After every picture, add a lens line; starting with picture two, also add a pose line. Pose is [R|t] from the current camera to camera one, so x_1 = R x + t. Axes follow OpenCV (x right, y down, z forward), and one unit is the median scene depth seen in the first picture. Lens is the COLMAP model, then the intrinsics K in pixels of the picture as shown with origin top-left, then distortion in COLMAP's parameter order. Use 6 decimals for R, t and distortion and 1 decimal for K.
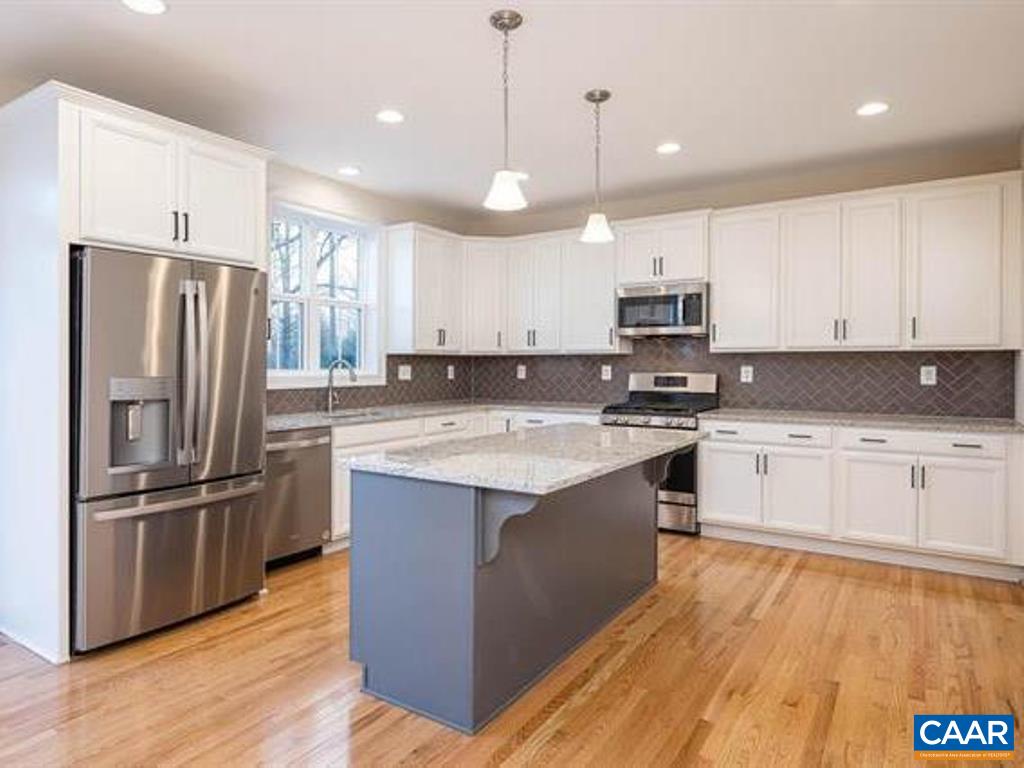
lens RADIAL K [[626.8, 0, 510.9], [0, 626.8, 368.2], [0, 0, 1]] dist [0.001377, 0.000650]
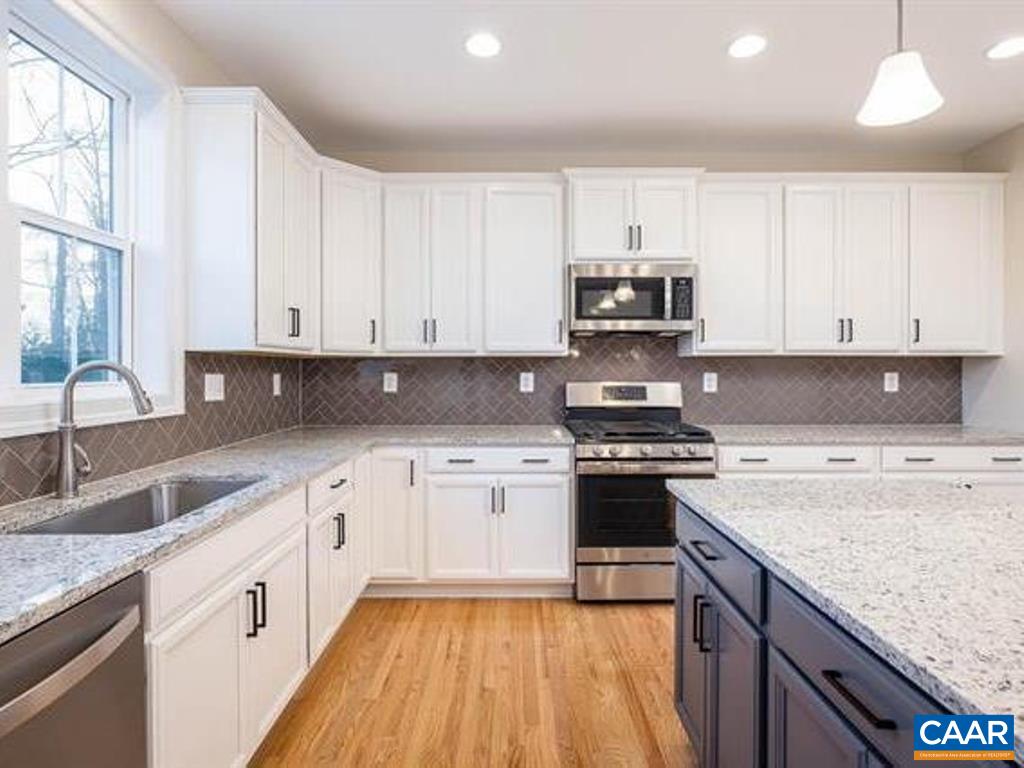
lens RADIAL K [[533.1, 0, 511.9], [0, 533.1, 373.1], [0, 0, 1]] dist [-0.000876, 0.000257]
pose [[0.840005, -0.003257, 0.542568, -0.246167], [0.004438, 0.999990, -0.000867, -0.003767], [-0.542560, 0.003136, 0.840011, 0.600335]]
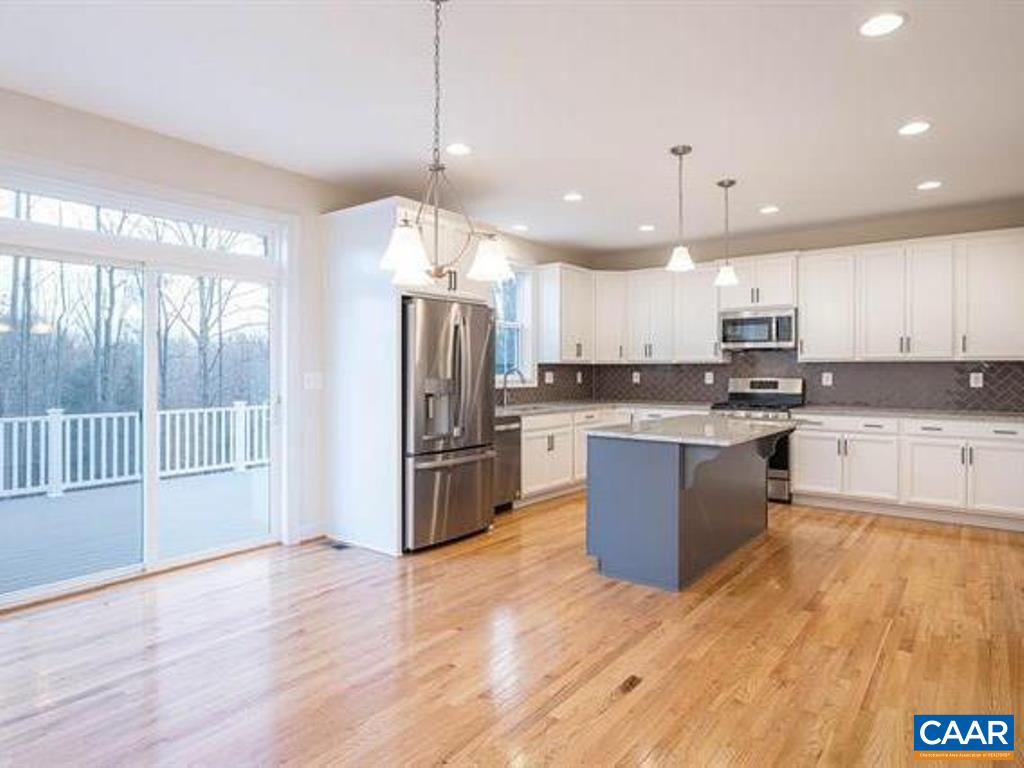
lens RADIAL K [[607.6, 0, 512.2], [0, 607.6, 370.2], [0, 0, 1]] dist [-0.002847, 0.000392]
pose [[0.996439, 0.000510, -0.084318, -0.170550], [-0.001265, 0.999960, -0.008902, 0.003578], [0.084310, 0.008977, 0.996399, -0.306055]]
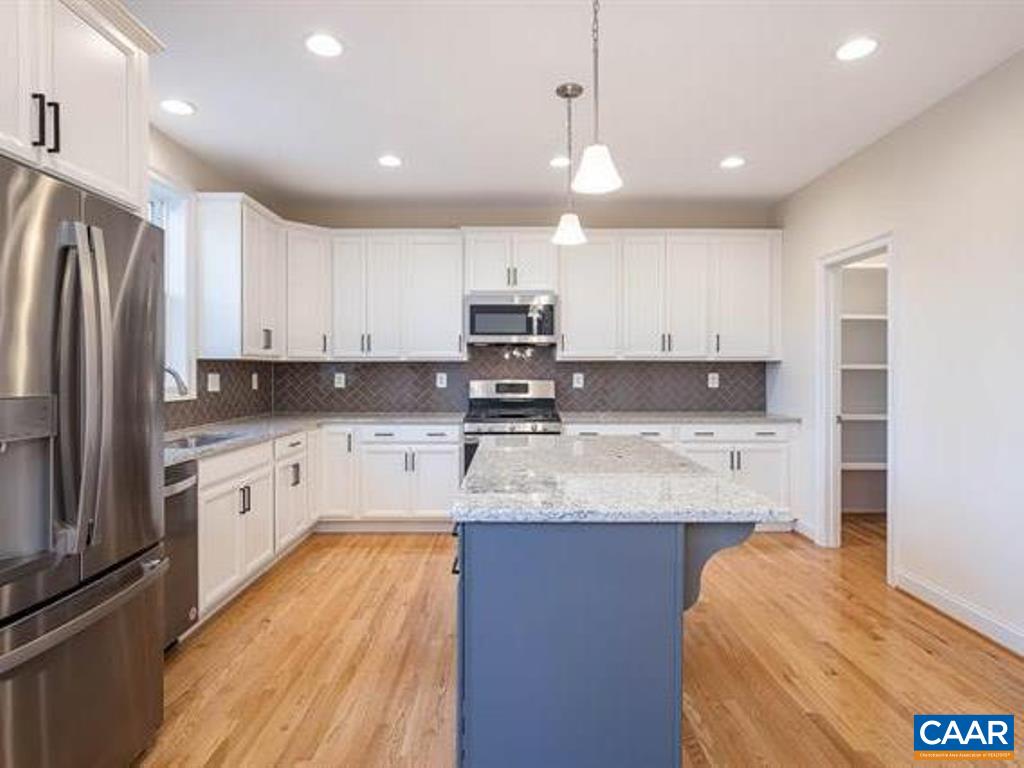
lens RADIAL K [[572.6, 0, 509.8], [0, 572.6, 378.4], [0, 0, 1]] dist [-0.001174, 0.000263]
pose [[0.837285, -0.006646, 0.546727, -0.306417], [0.004024, 0.999974, 0.005994, -0.001183], [-0.546752, -0.002818, 0.837290, 0.235129]]
